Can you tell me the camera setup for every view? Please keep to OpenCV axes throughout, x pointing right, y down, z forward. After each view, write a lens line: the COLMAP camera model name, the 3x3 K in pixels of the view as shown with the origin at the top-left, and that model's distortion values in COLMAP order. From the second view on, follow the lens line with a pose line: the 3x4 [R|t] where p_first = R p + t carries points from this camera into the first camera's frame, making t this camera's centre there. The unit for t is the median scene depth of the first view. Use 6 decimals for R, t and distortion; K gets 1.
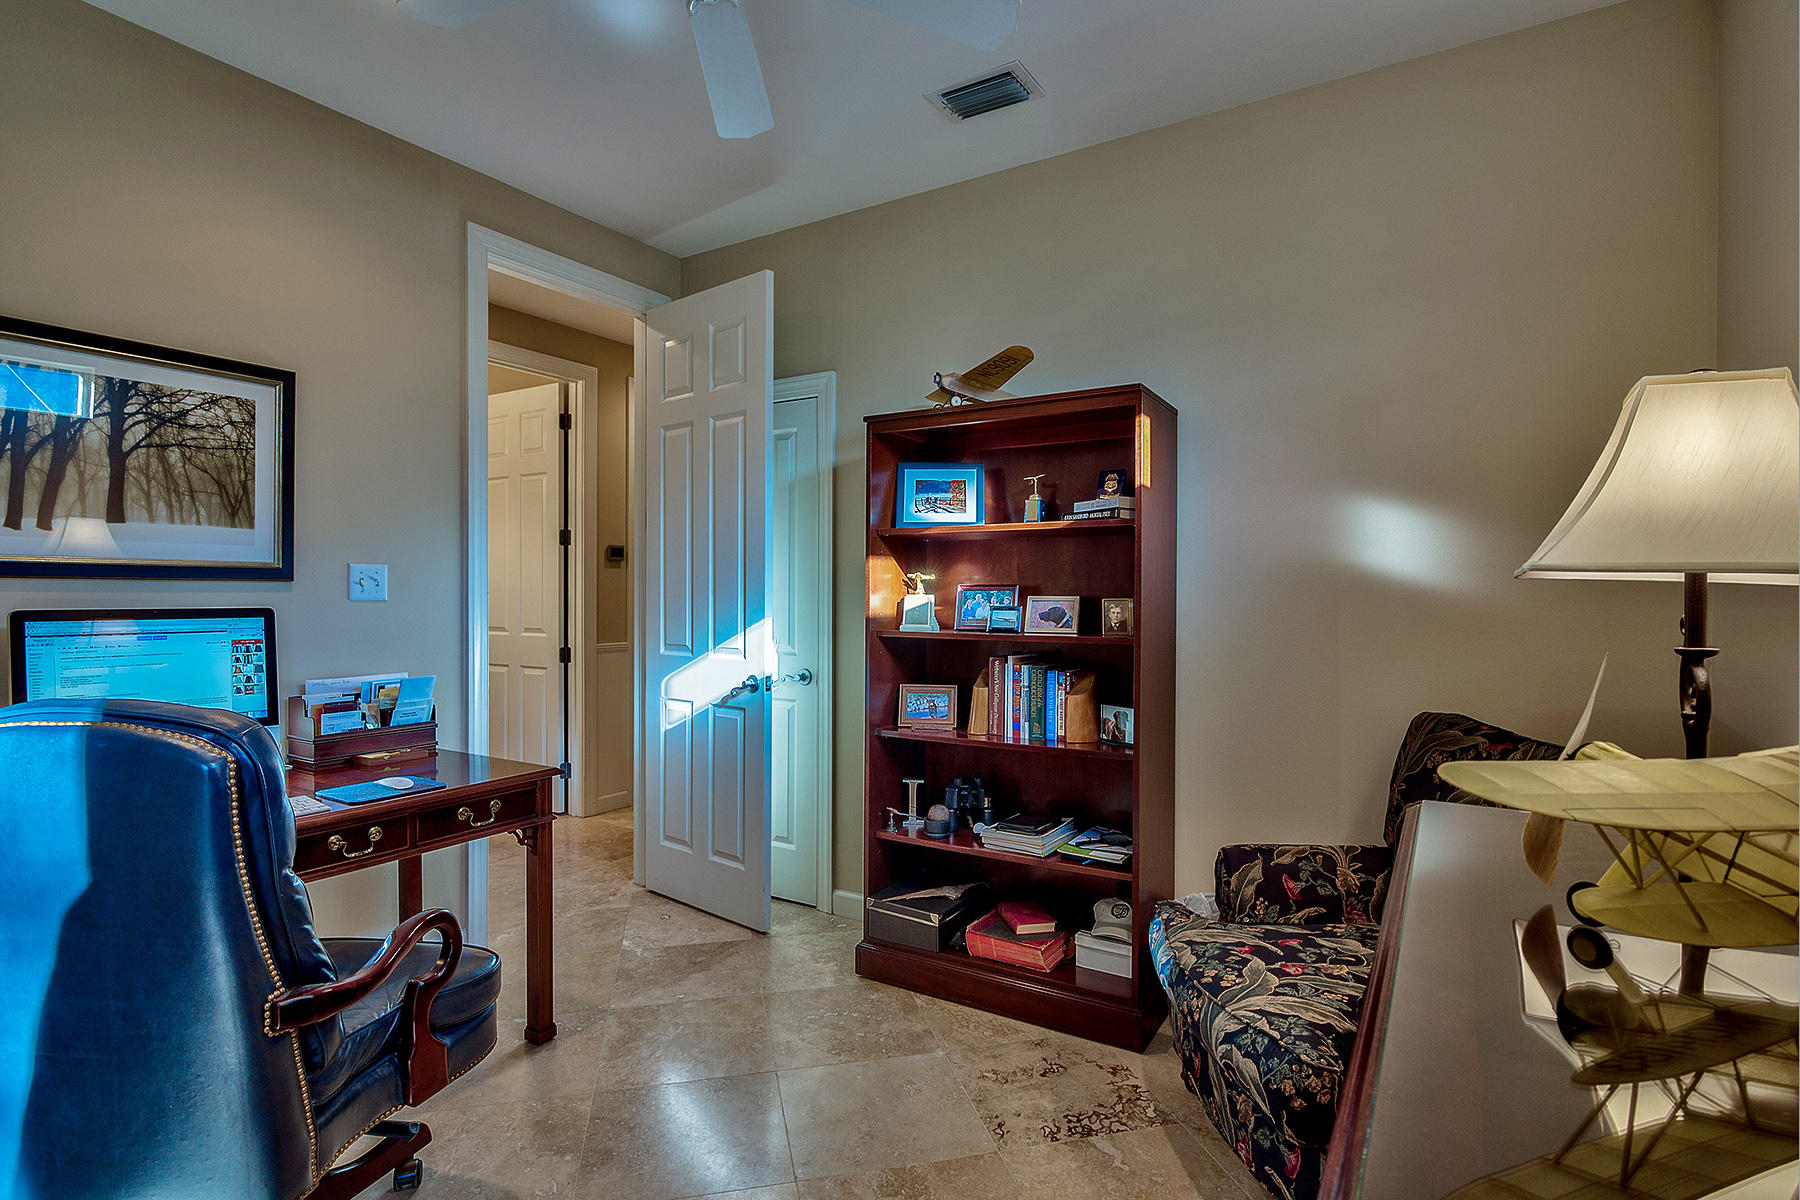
lens RADIAL K [[883.1, 0, 900.8], [0, 883.1, 599.4], [0, 0, 1]] dist [0.001671, 0.000262]
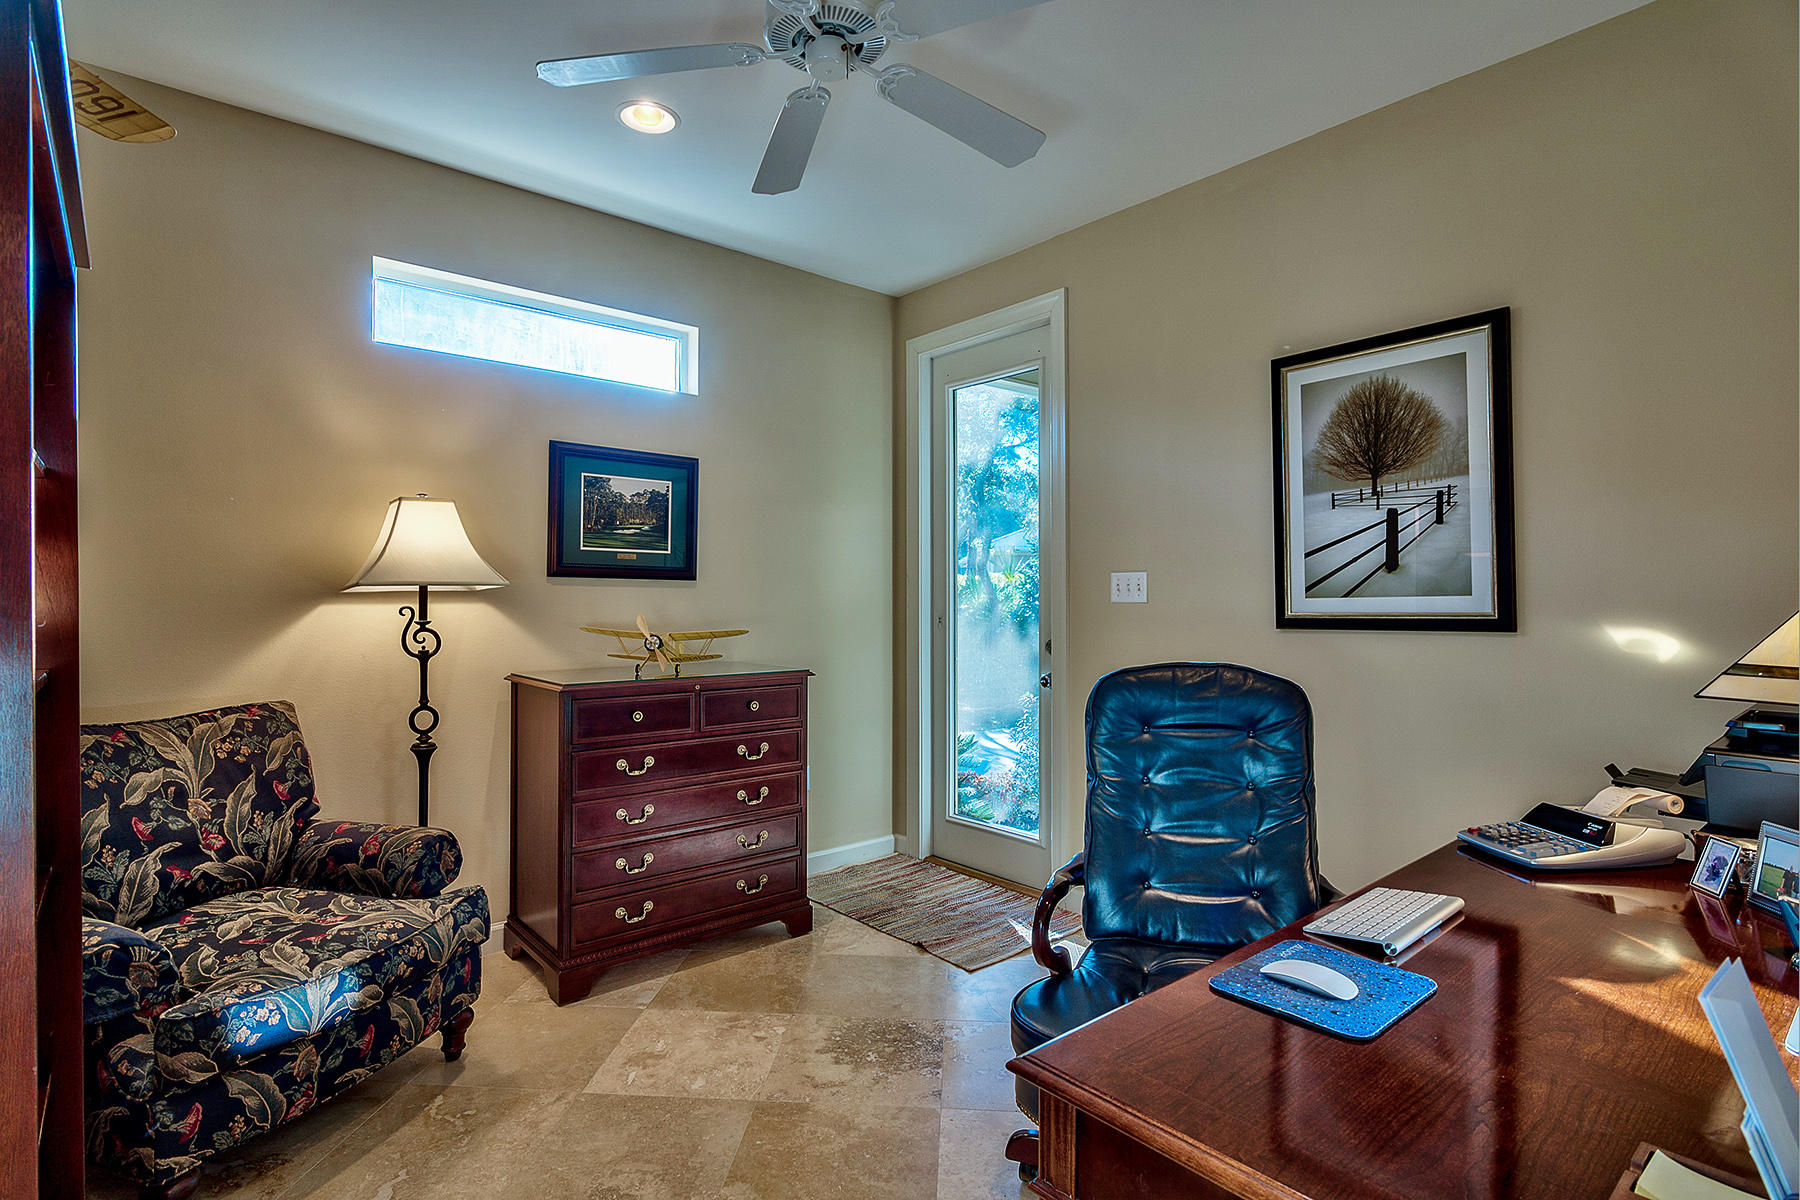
lens RADIAL K [[883.1, 0, 901.2], [0, 883.1, 597.5], [0, 0, 1]] dist [0.001671, 0.000262]
pose [[-0.954479, 0.000192, 0.298280, -0.597040], [0.001742, 0.999986, 0.004932, -0.006927], [-0.298275, 0.005227, -0.954466, 1.844050]]
